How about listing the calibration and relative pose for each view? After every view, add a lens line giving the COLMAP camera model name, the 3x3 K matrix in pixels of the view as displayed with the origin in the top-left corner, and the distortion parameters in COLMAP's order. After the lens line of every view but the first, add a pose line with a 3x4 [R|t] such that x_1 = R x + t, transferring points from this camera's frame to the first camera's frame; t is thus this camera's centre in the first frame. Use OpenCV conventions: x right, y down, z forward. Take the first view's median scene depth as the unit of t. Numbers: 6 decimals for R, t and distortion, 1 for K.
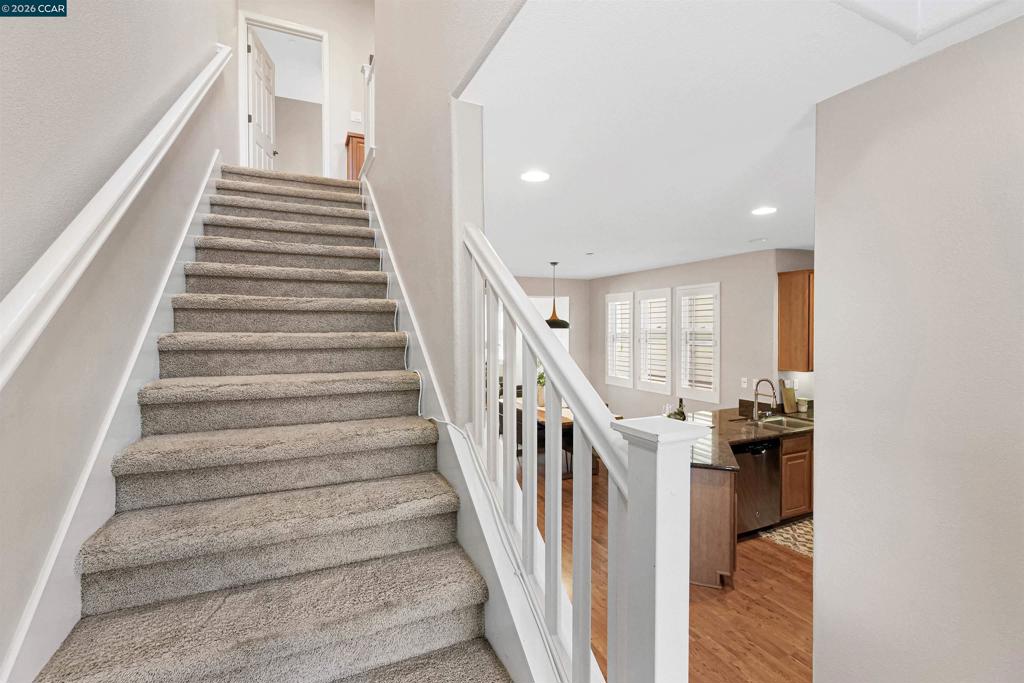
lens RADIAL K [[456.5, 0, 509.0], [0, 456.5, 331.4], [0, 0, 1]] dist [-0.002443, -0.000381]
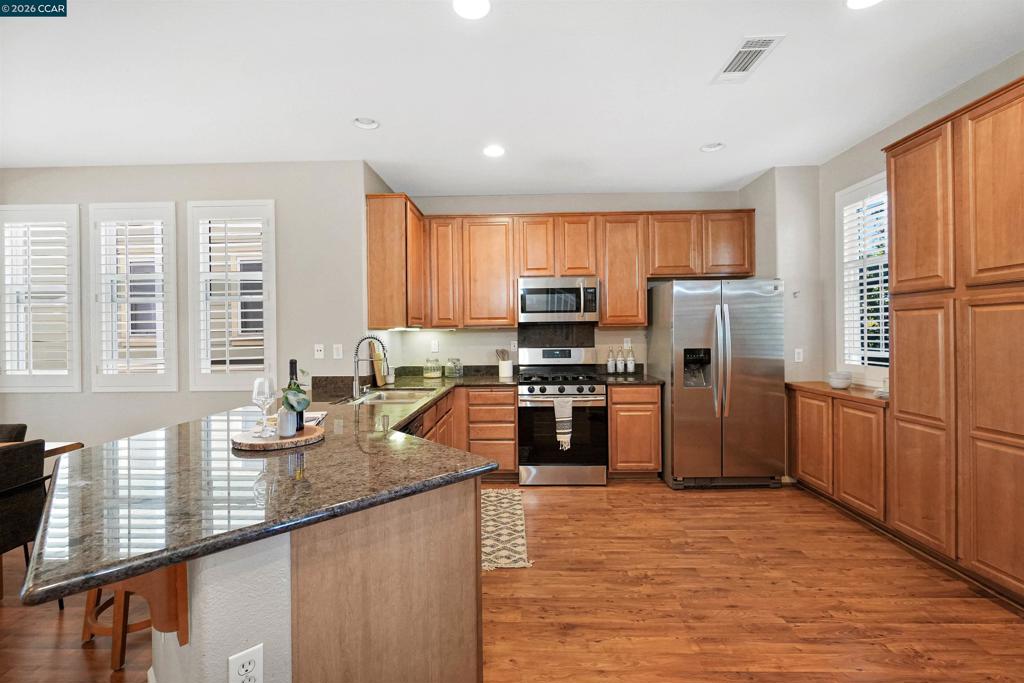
lens RADIAL K [[456.5, 0, 509.0], [0, 456.5, 331.4], [0, 0, 1]] dist [-0.002443, -0.000381]
pose [[0.450091, -0.000880, 0.892982, 0.041757], [0.019629, 0.999768, -0.008909, 0.097319], [-0.892767, 0.021538, 0.450004, 0.459007]]
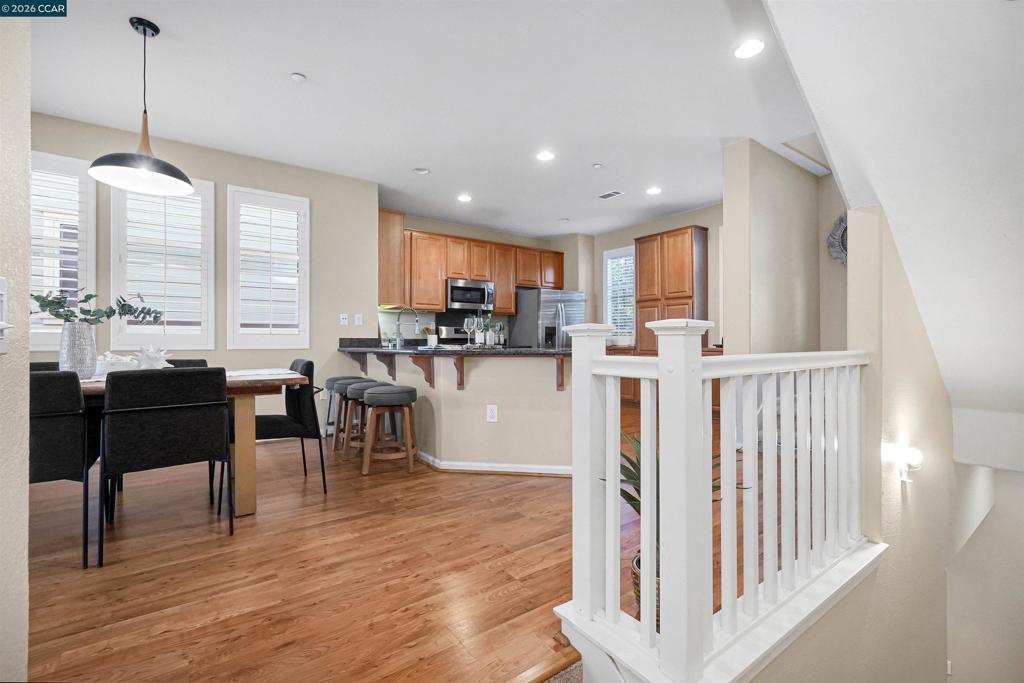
lens RADIAL K [[461.5, 0, 512.0], [0, 461.5, 341.5], [0, 0, 1]] dist [-0.000591, -0.000101]
pose [[-0.200661, 0.002773, 0.979657, -0.450835], [0.012086, 0.999927, -0.000355, 0.164171], [-0.979586, 0.011769, -0.200680, 0.885559]]
